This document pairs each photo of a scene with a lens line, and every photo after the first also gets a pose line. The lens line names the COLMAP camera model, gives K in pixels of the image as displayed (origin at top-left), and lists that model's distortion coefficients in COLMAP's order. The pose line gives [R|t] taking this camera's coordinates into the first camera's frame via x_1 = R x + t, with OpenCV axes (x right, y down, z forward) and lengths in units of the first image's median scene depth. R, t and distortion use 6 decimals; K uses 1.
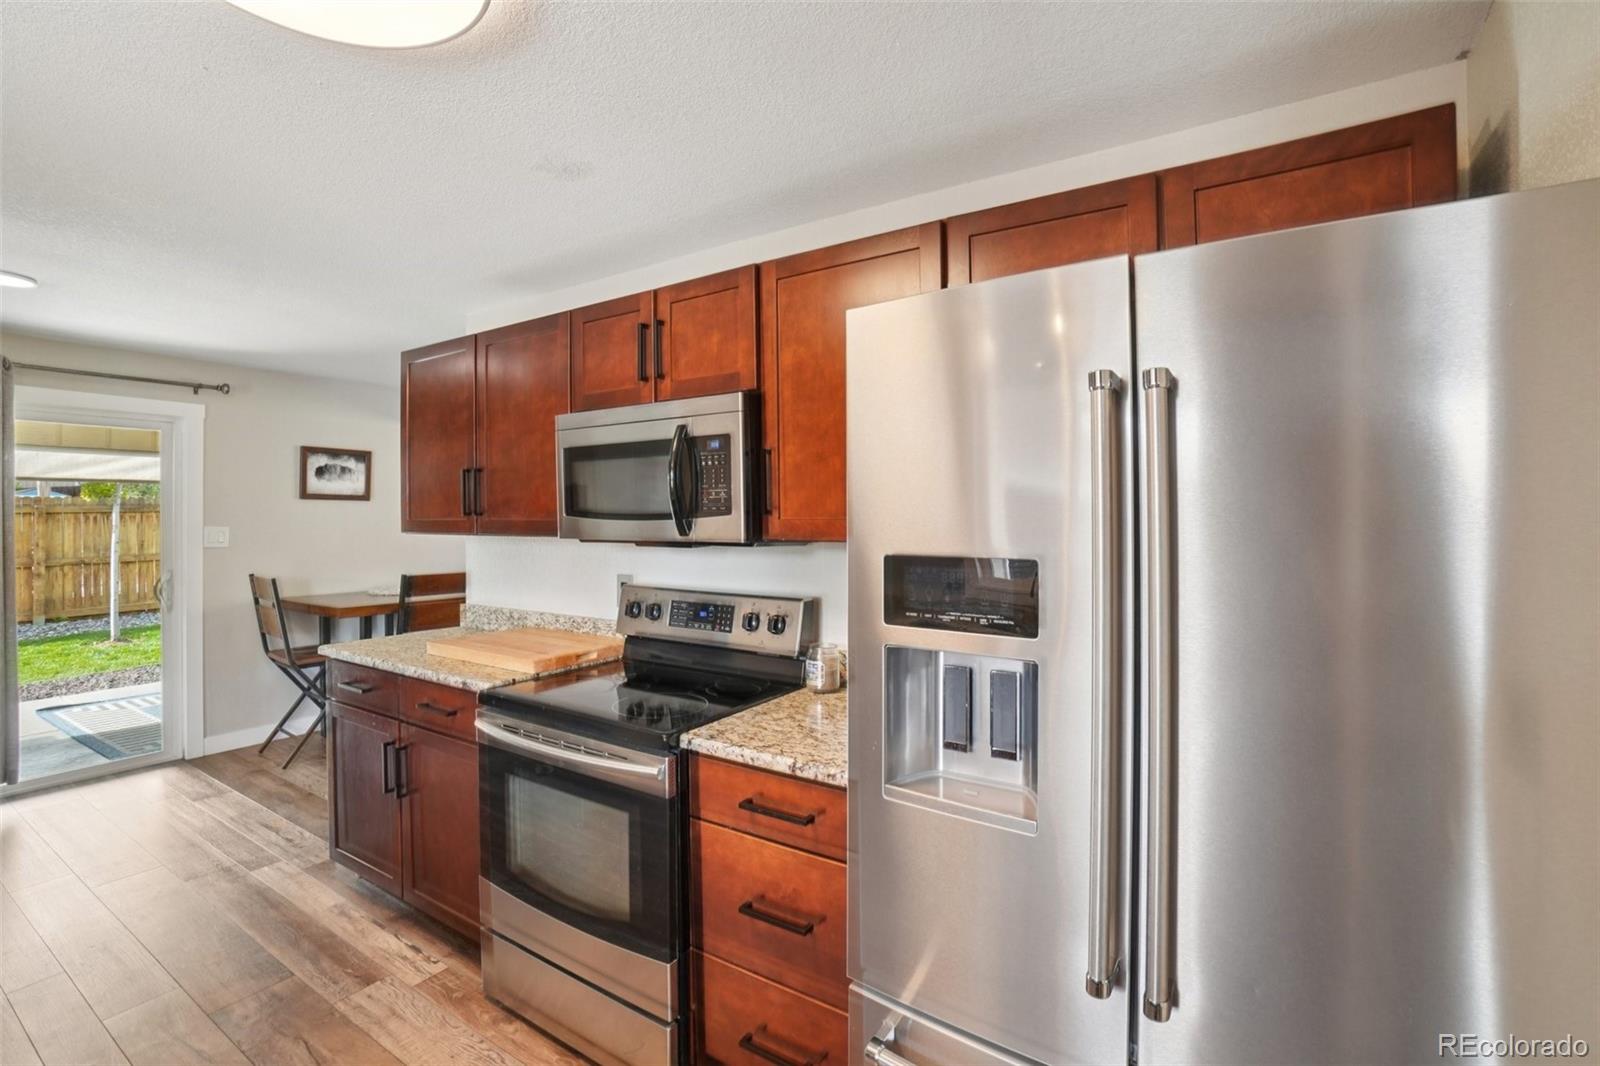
lens RADIAL K [[721.7, 0, 787.5], [0, 721.7, 519.5], [0, 0, 1]] dist [-0.042623, 0.009246]
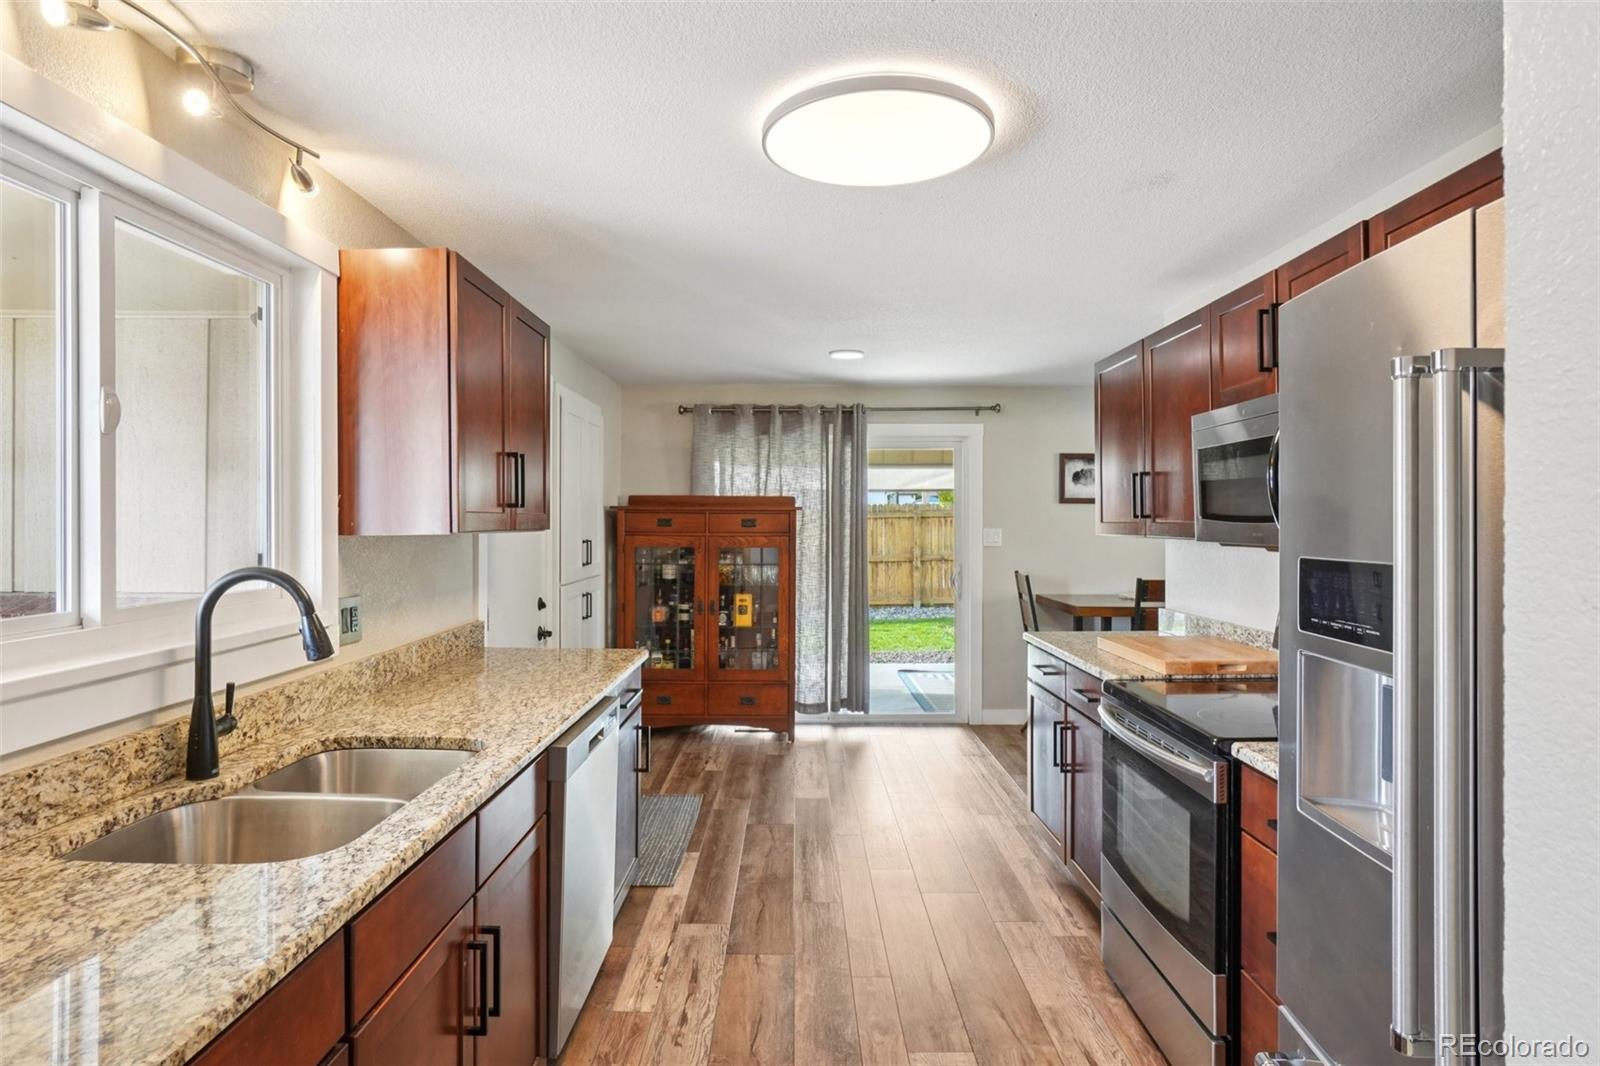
lens RADIAL K [[872.7, 0, 804.0], [0, 872.7, 523.7], [0, 0, 1]] dist [-0.022677, 0.000567]
pose [[0.556249, 0.002398, -0.831012, 0.219150], [-0.002838, 0.999995, 0.000986, 0.002220], [0.831011, 0.001810, 0.556253, -0.057765]]
